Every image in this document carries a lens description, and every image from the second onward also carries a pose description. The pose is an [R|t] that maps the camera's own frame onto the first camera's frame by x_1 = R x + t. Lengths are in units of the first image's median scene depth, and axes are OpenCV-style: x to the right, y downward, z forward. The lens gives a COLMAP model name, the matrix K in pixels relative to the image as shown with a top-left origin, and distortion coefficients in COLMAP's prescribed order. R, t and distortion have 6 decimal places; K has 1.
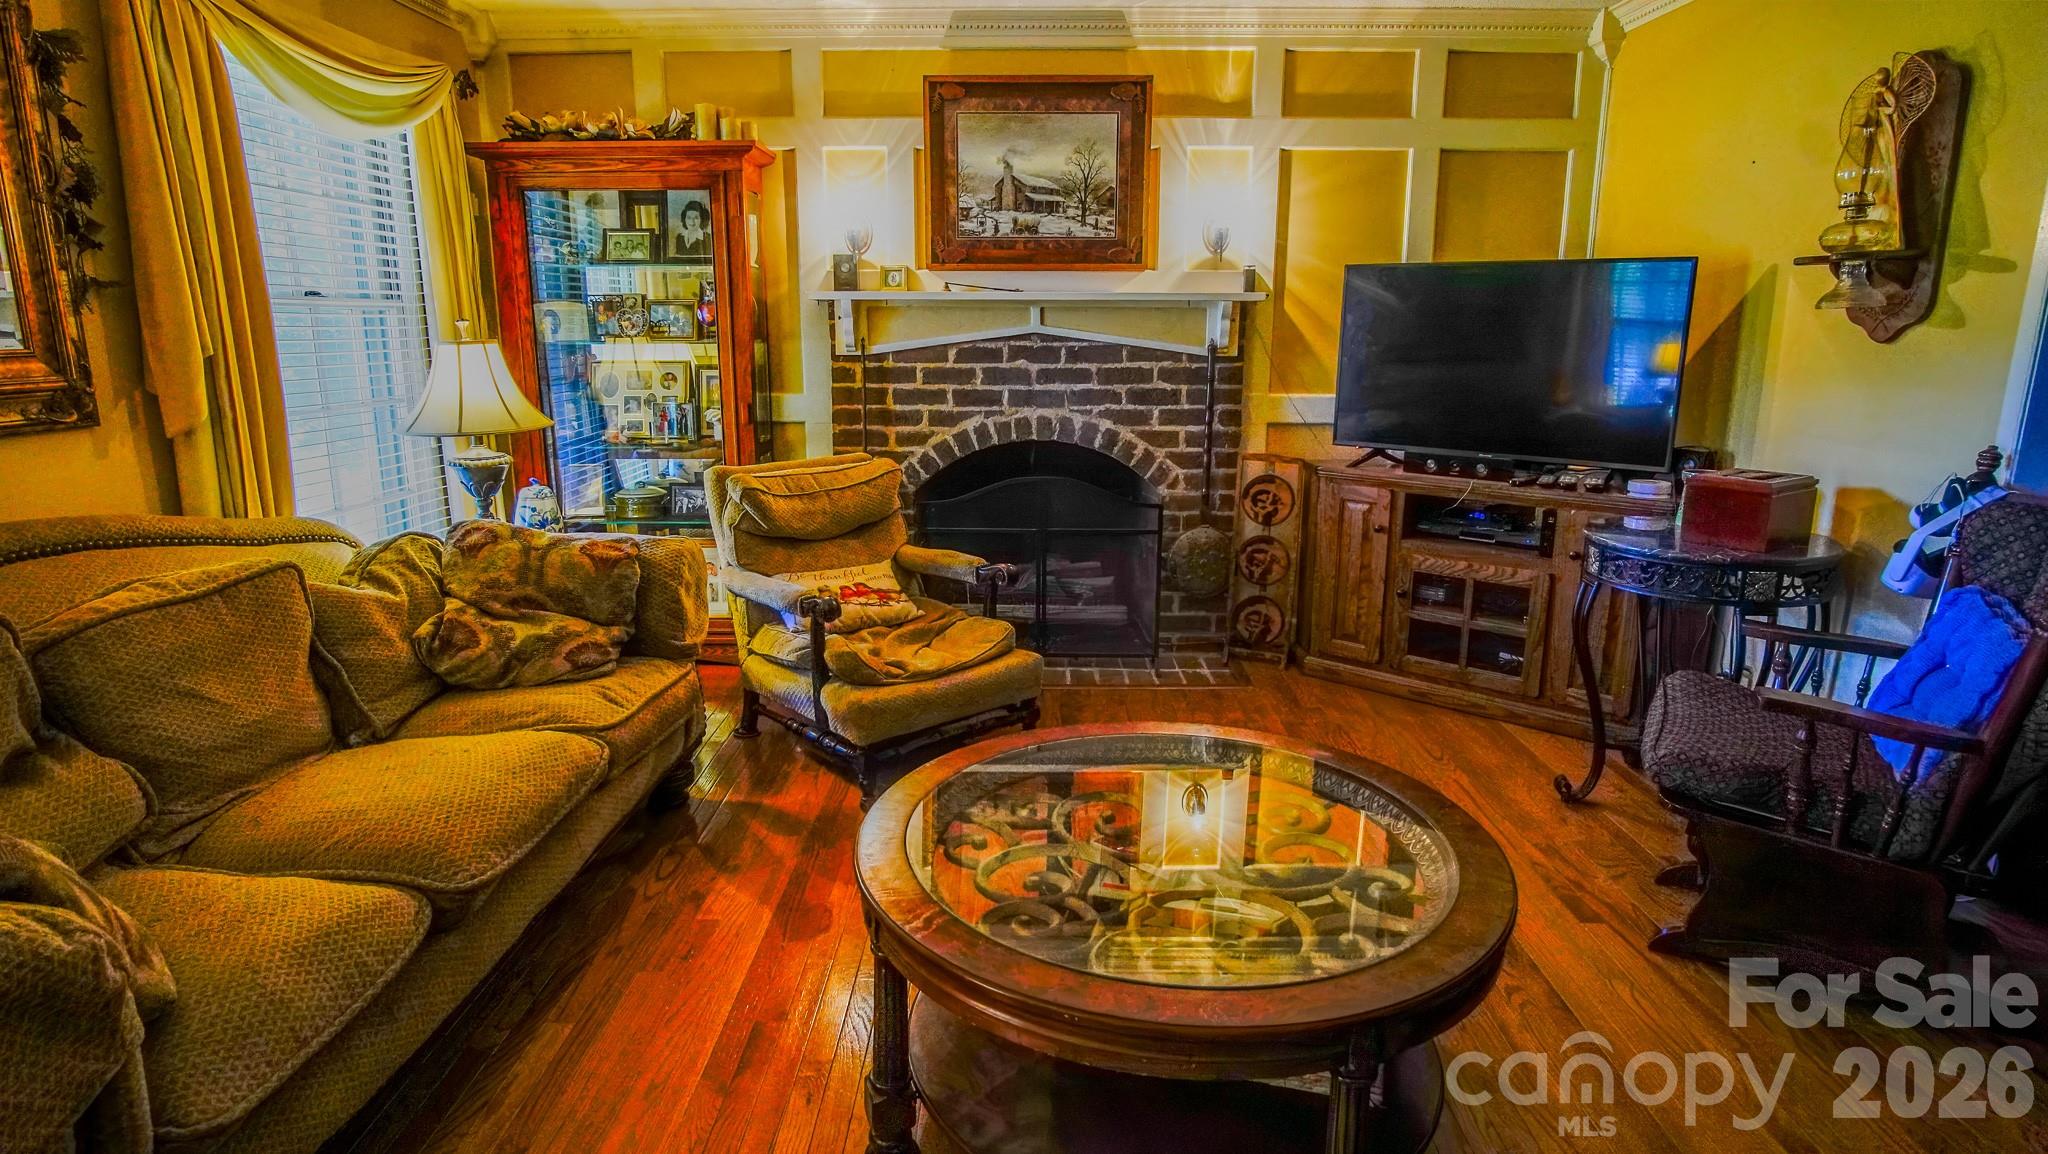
lens RADIAL K [[1089.4, 0, 1024.2], [0, 1089.4, 576.4], [0, 0, 1]] dist [-0.038342, -0.000642]
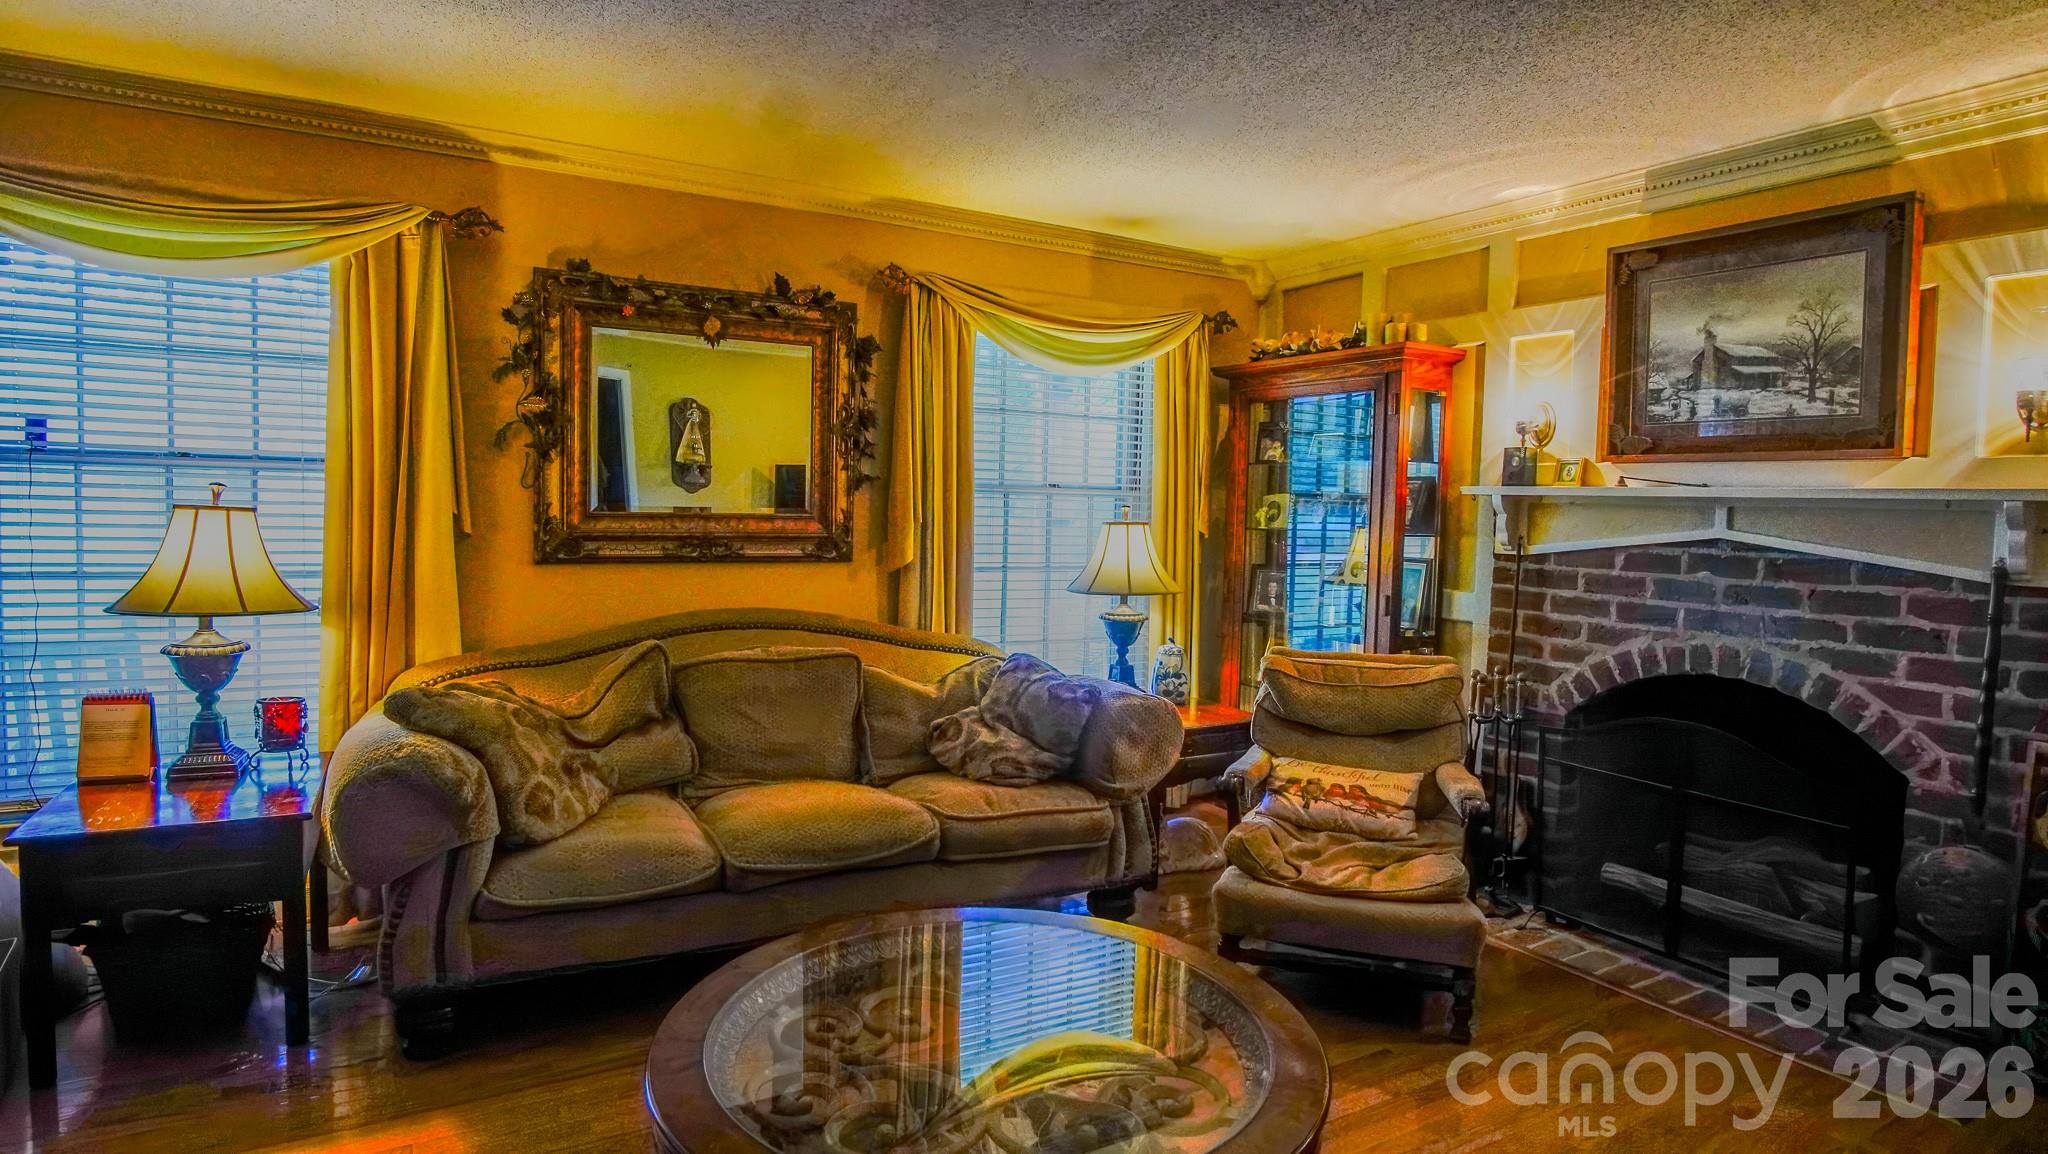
lens RADIAL K [[1102.8, 0, 1016.5], [0, 1102.8, 568.0], [0, 0, 1]] dist [-0.023206, -0.000015]
pose [[0.513605, 0.061706, -0.855805, 0.420373], [-0.215752, 0.974652, -0.059206, -0.048403], [0.830459, 0.215050, 0.513899, 0.183506]]
